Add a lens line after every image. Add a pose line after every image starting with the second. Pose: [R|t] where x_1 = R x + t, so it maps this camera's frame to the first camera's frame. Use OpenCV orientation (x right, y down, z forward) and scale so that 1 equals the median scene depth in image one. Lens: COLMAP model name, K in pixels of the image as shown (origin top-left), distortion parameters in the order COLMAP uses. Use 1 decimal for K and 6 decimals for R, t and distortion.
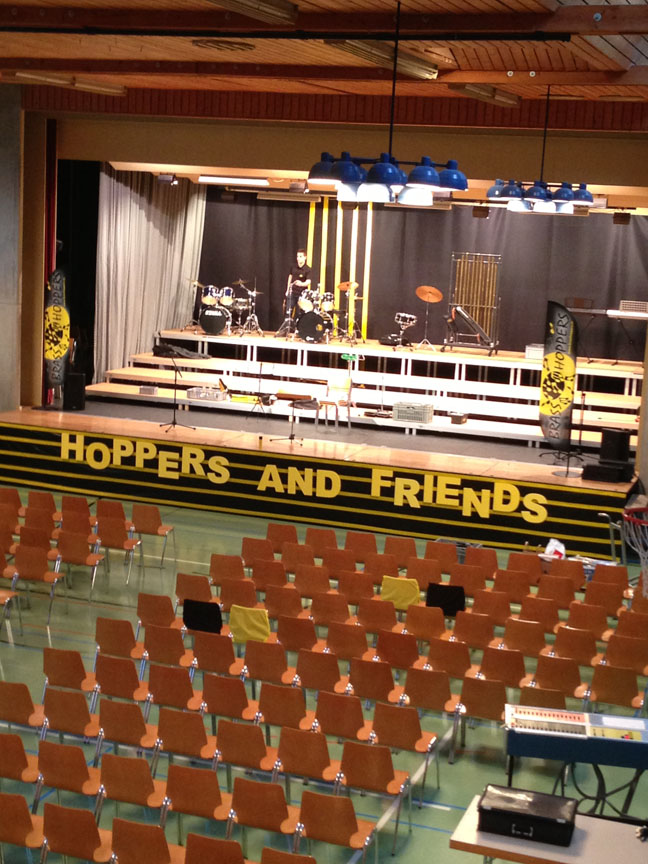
lens RADIAL K [[1442.0, 0, 324.0], [0, 1442.0, 432.0], [0, 0, 1]] dist [0.046617, 0.337247]
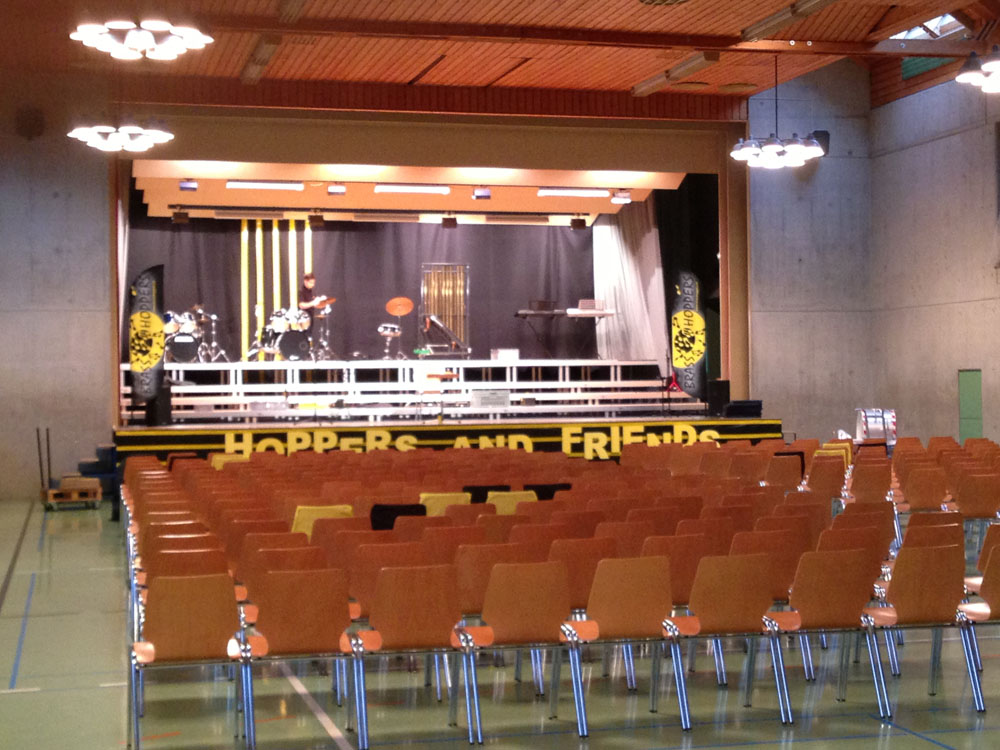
lens RADIAL K [[1669.0, 0, 512.6], [0, 1669.0, 378.6], [0, 0, 1]] dist [0.046617, 0.337247]
pose [[0.828552, -0.062072, 0.556461, -0.634172], [0.142018, 0.984633, -0.101626, 0.102961], [-0.541602, 0.163230, 0.824635, 0.009687]]
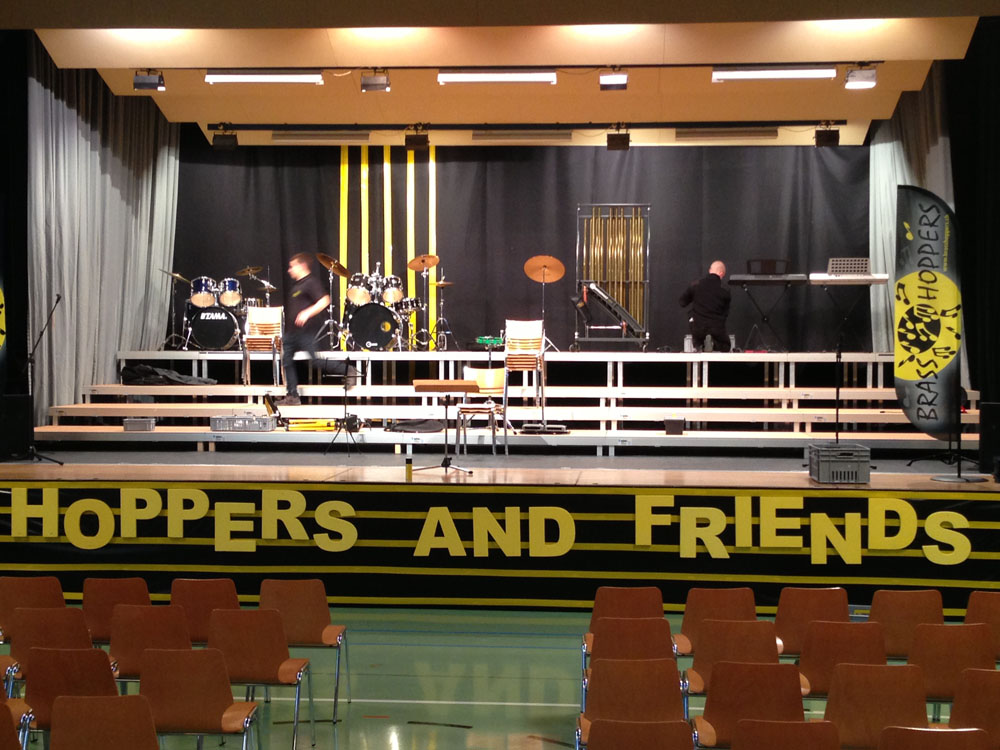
lens RADIAL K [[1422.6, 0, 508.6], [0, 1422.6, 377.1], [0, 0, 1]] dist [0.075835, 0.126951]
pose [[0.968372, -0.055015, 0.243372, -0.134105], [0.085610, 0.989438, -0.116975, 0.038130], [-0.234366, 0.134110, 0.962854, 0.457962]]
